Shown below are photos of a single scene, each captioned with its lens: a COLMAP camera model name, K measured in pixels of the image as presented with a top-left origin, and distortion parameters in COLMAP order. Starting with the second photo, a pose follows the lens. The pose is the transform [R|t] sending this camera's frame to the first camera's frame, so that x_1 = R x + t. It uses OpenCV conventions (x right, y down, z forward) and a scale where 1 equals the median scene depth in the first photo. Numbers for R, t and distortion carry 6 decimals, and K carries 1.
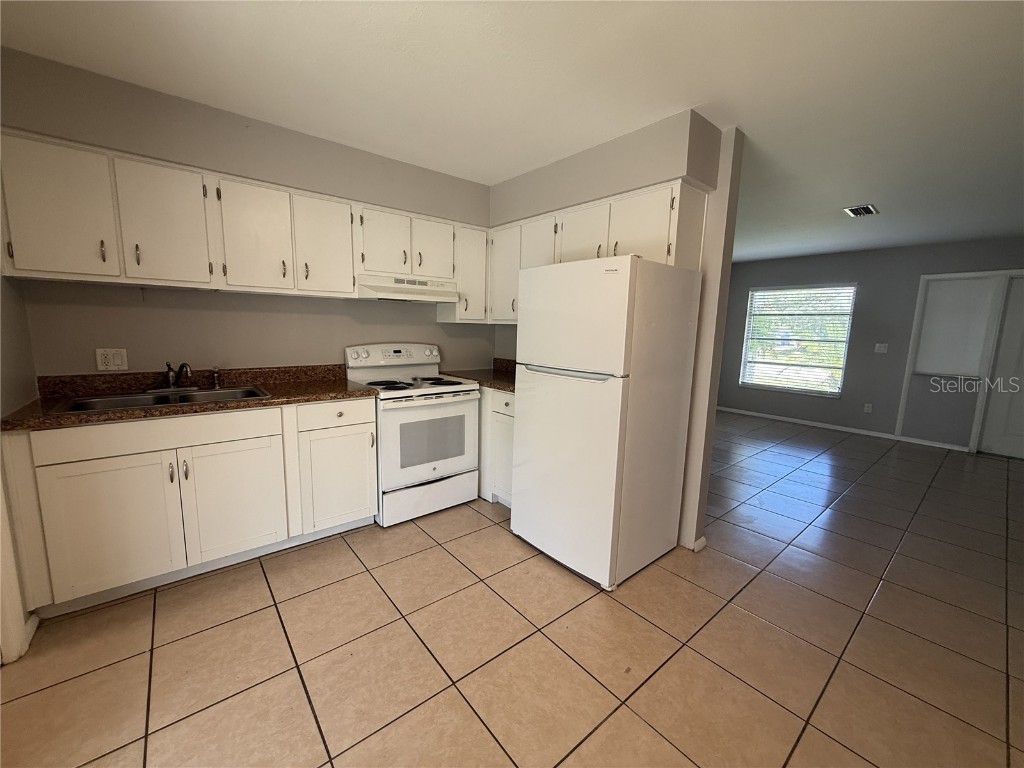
lens RADIAL K [[408.3, 0, 511.8], [0, 408.3, 383.4], [0, 0, 1]] dist [-0.000859, 0.000427]
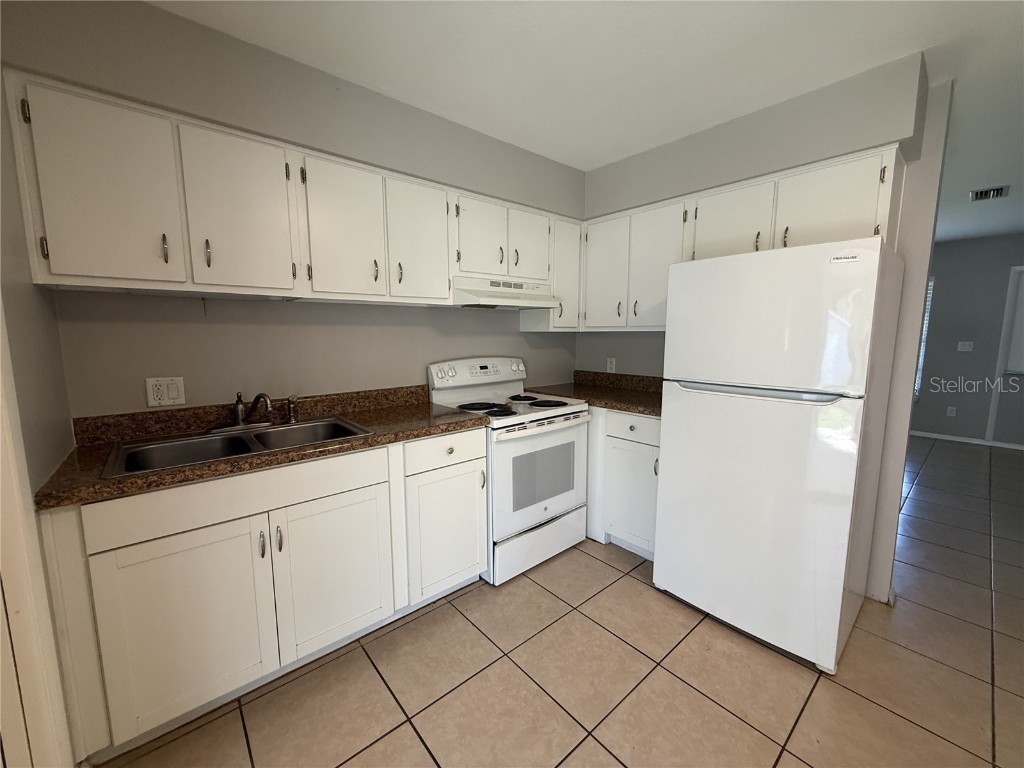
lens RADIAL K [[408.3, 0, 510.2], [0, 408.3, 383.0], [0, 0, 1]] dist [-0.000859, 0.000427]
pose [[0.999422, -0.029029, 0.017703, -0.299215], [0.029334, 0.999422, -0.017180, -0.037042], [-0.017194, 0.017689, 0.999696, 0.190198]]
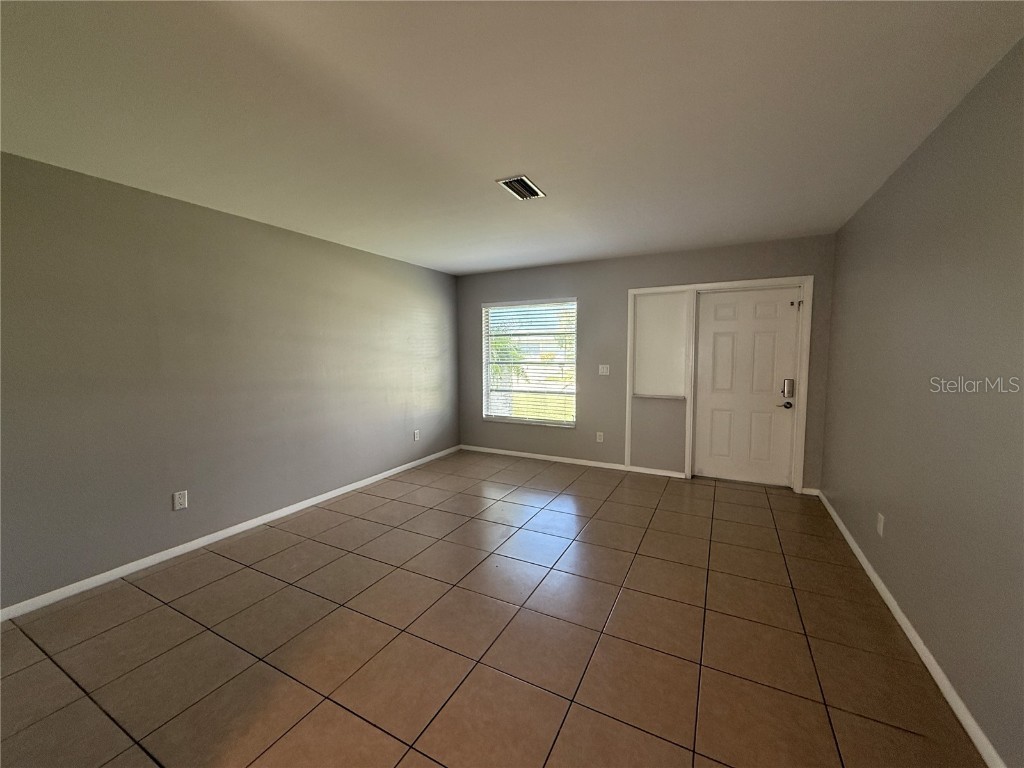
lens RADIAL K [[408.3, 0, 522.7], [0, 408.3, 382.7], [0, 0, 1]] dist [-0.000859, 0.000427]
pose [[0.921802, -0.048126, 0.384663, 0.798231], [0.076059, 0.995431, -0.057728, -0.038986], [-0.380127, 0.082471, 0.921250, 0.495847]]
